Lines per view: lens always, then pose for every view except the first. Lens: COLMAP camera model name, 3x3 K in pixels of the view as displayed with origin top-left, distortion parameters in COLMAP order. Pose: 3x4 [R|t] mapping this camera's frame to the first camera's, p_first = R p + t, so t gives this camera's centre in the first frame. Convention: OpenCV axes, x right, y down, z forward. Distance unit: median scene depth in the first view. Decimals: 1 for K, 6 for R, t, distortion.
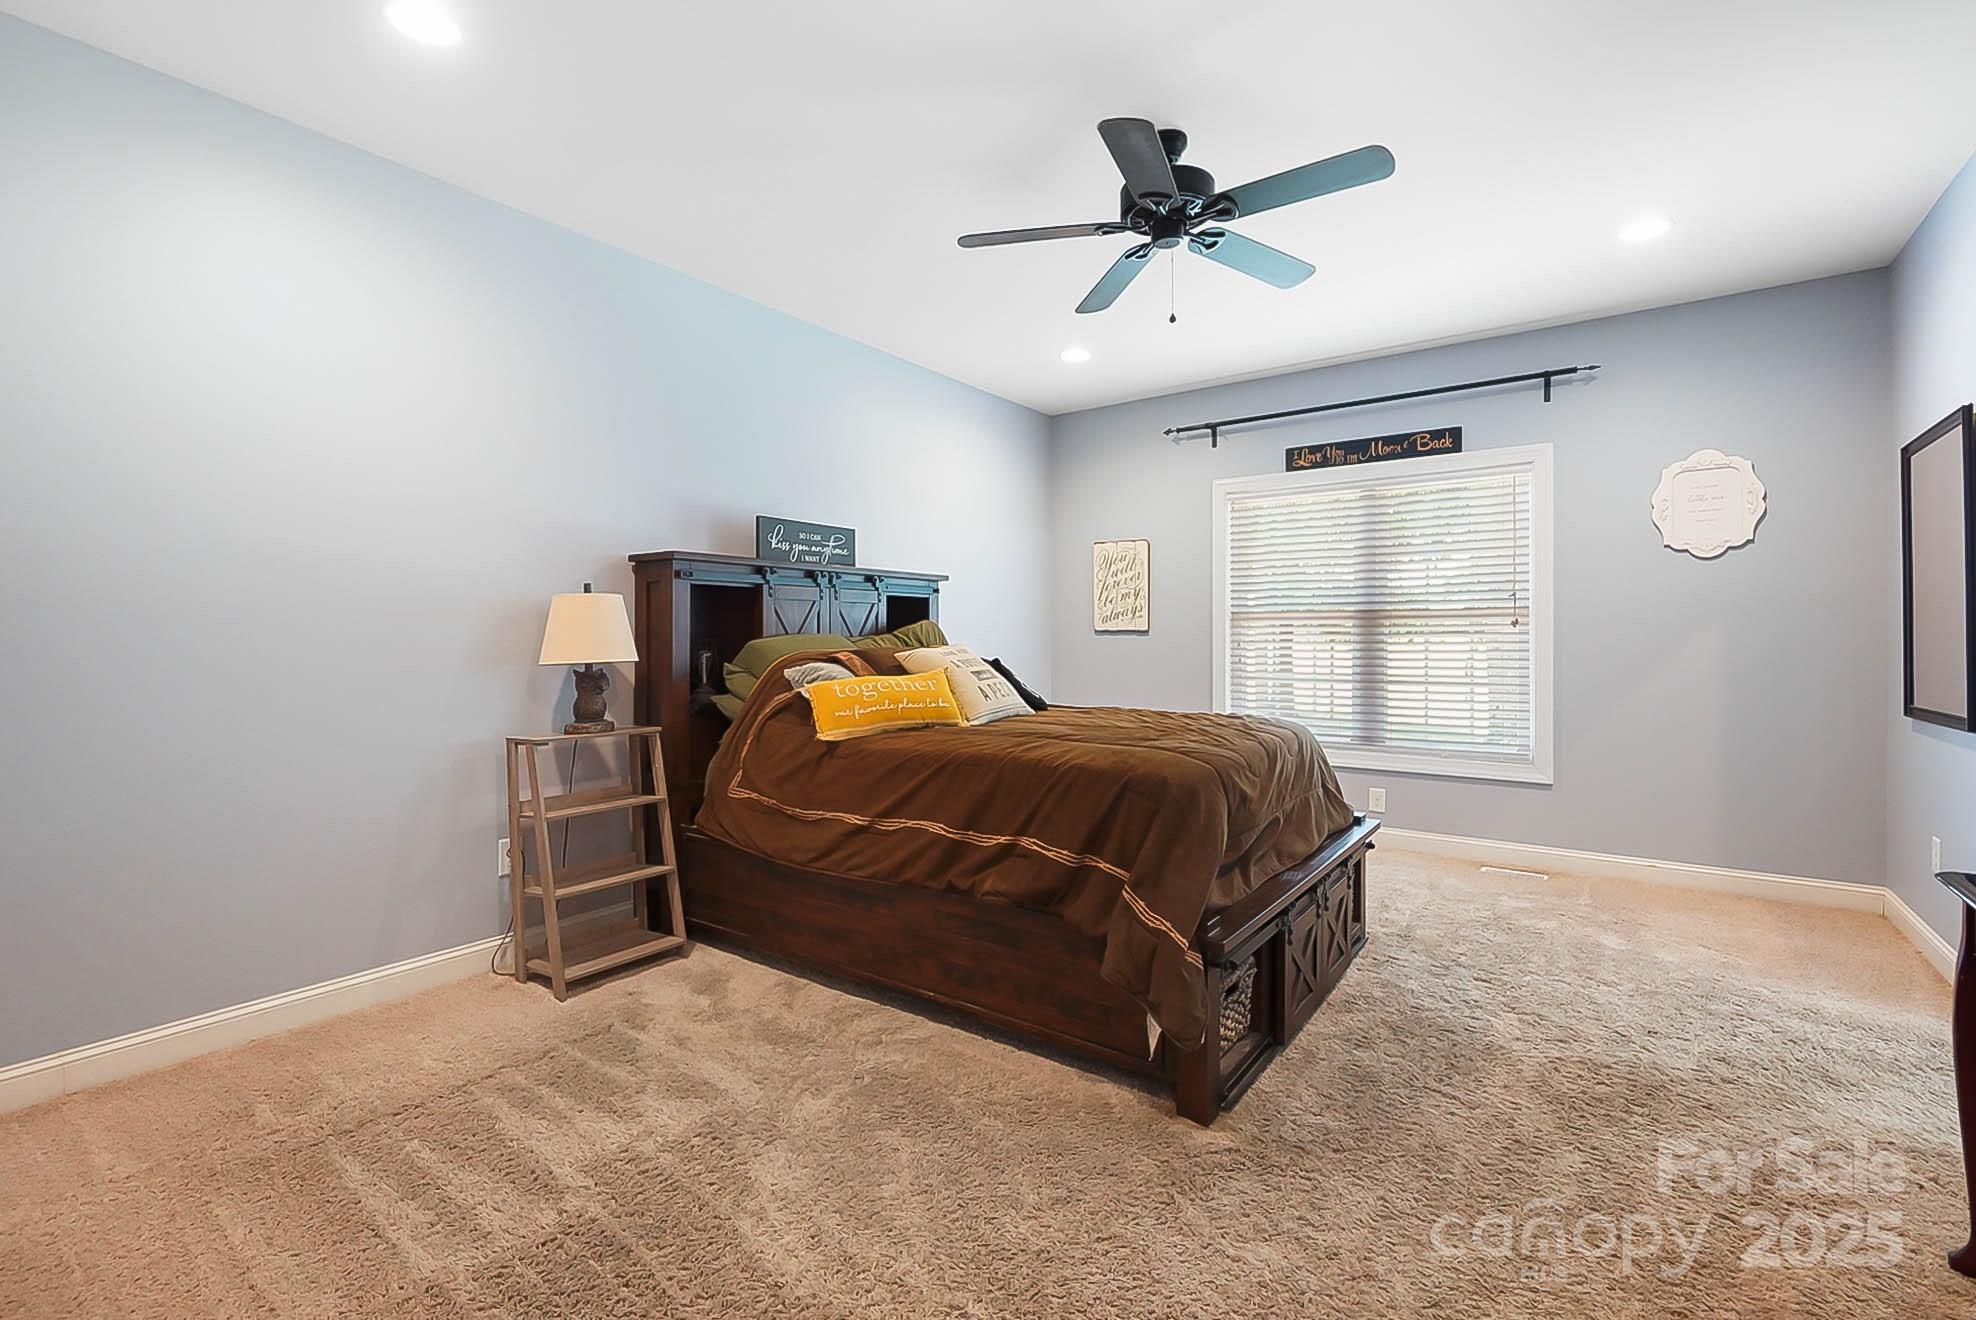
lens RADIAL K [[857.3, 0, 990.7], [0, 857.3, 649.2], [0, 0, 1]] dist [-0.001516, 0.000368]
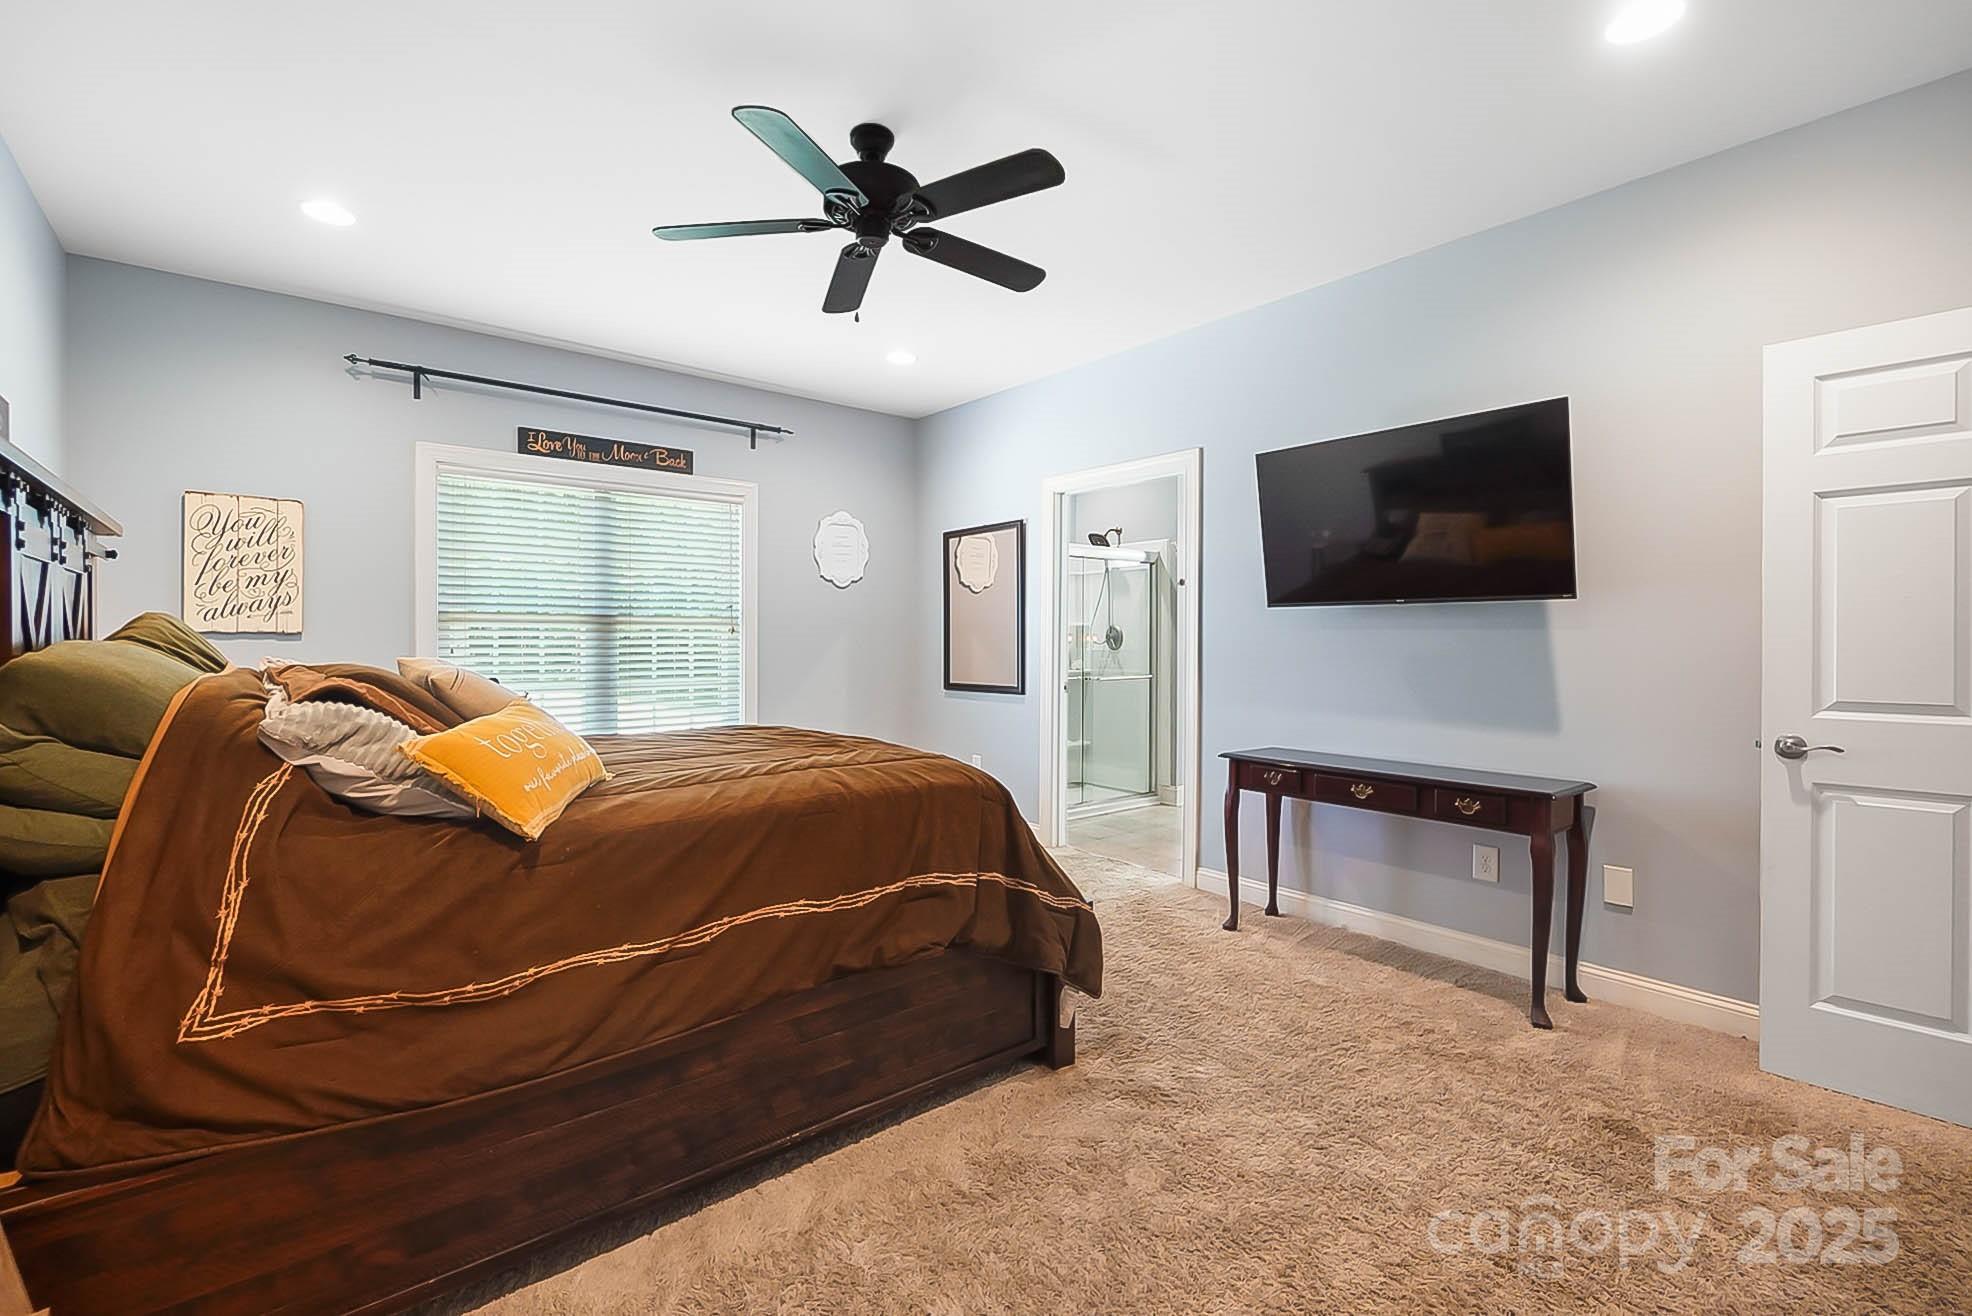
lens RADIAL K [[857.9, 0, 981.9], [0, 857.9, 625.5], [0, 0, 1]] dist [-0.004870, -0.001473]
pose [[0.251596, 0.014511, 0.967724, -0.415135], [0.008498, 0.999816, -0.017202, -0.013773], [-0.967795, 0.012552, 0.251426, 0.358846]]
